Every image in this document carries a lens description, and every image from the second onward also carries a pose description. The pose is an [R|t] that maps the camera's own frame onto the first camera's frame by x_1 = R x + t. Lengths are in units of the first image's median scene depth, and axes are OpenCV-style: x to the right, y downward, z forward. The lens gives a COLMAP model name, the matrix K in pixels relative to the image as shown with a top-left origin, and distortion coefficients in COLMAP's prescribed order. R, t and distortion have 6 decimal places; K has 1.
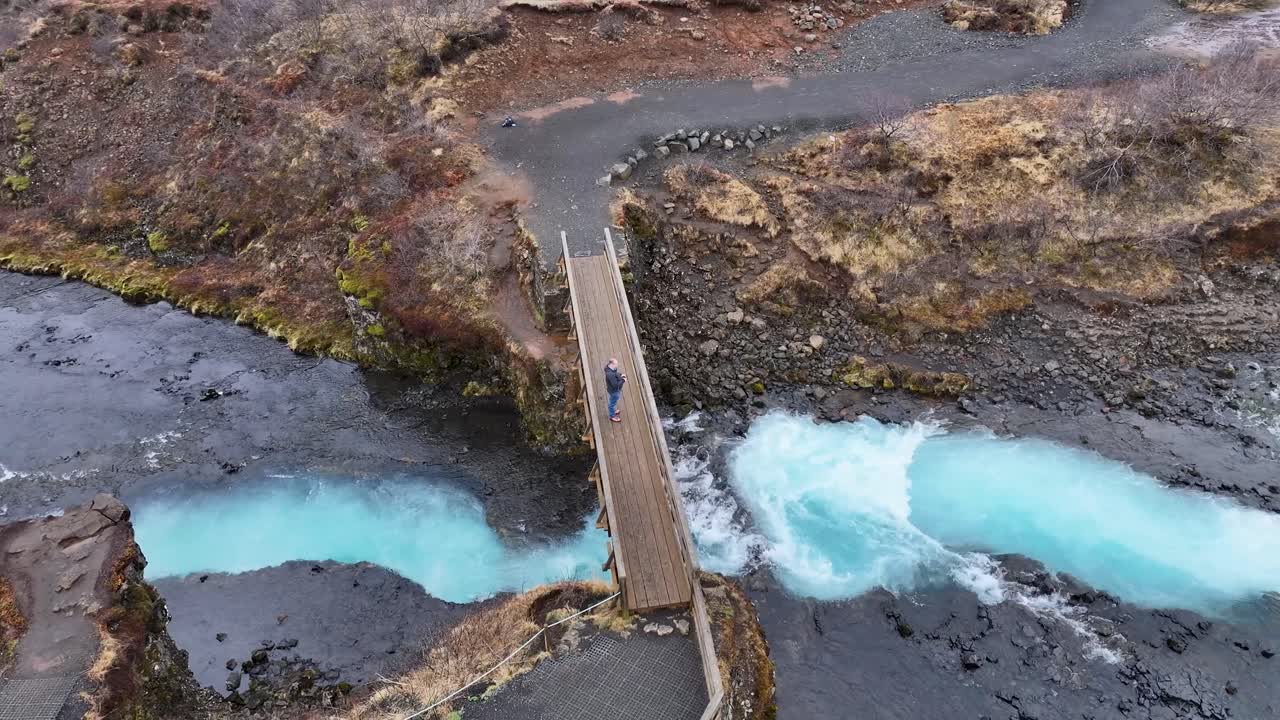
lens RADIAL K [[879.9, 0, 640.0], [0, 879.9, 360.0], [0, 0, 1]] dist [0.002171, -0.002644]
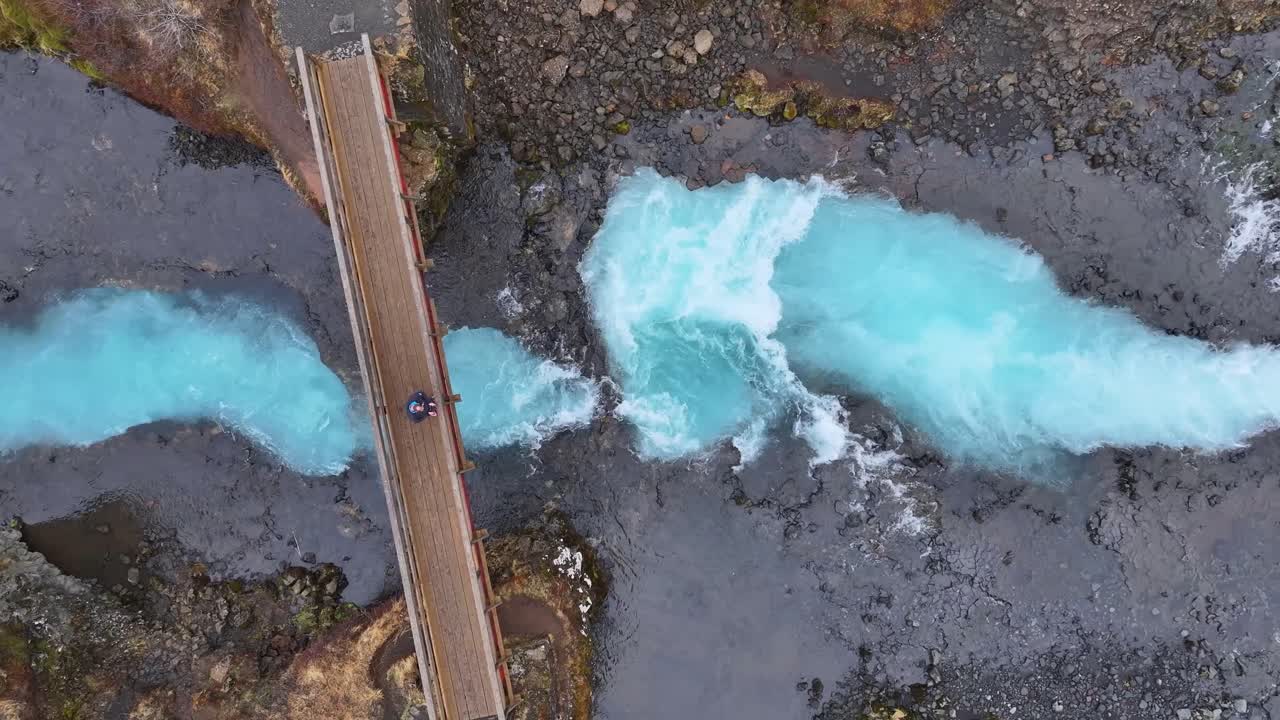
lens RADIAL K [[890.1, 0, 640.0], [0, 890.1, 360.0], [0, 0, 1]] dist [0.003048, 0.006509]
pose [[0.998288, -0.058142, 0.006425, 0.134103], [0.028290, 0.576013, 0.816951, -0.497288], [-0.051200, -0.815370, 0.576671, 0.380810]]
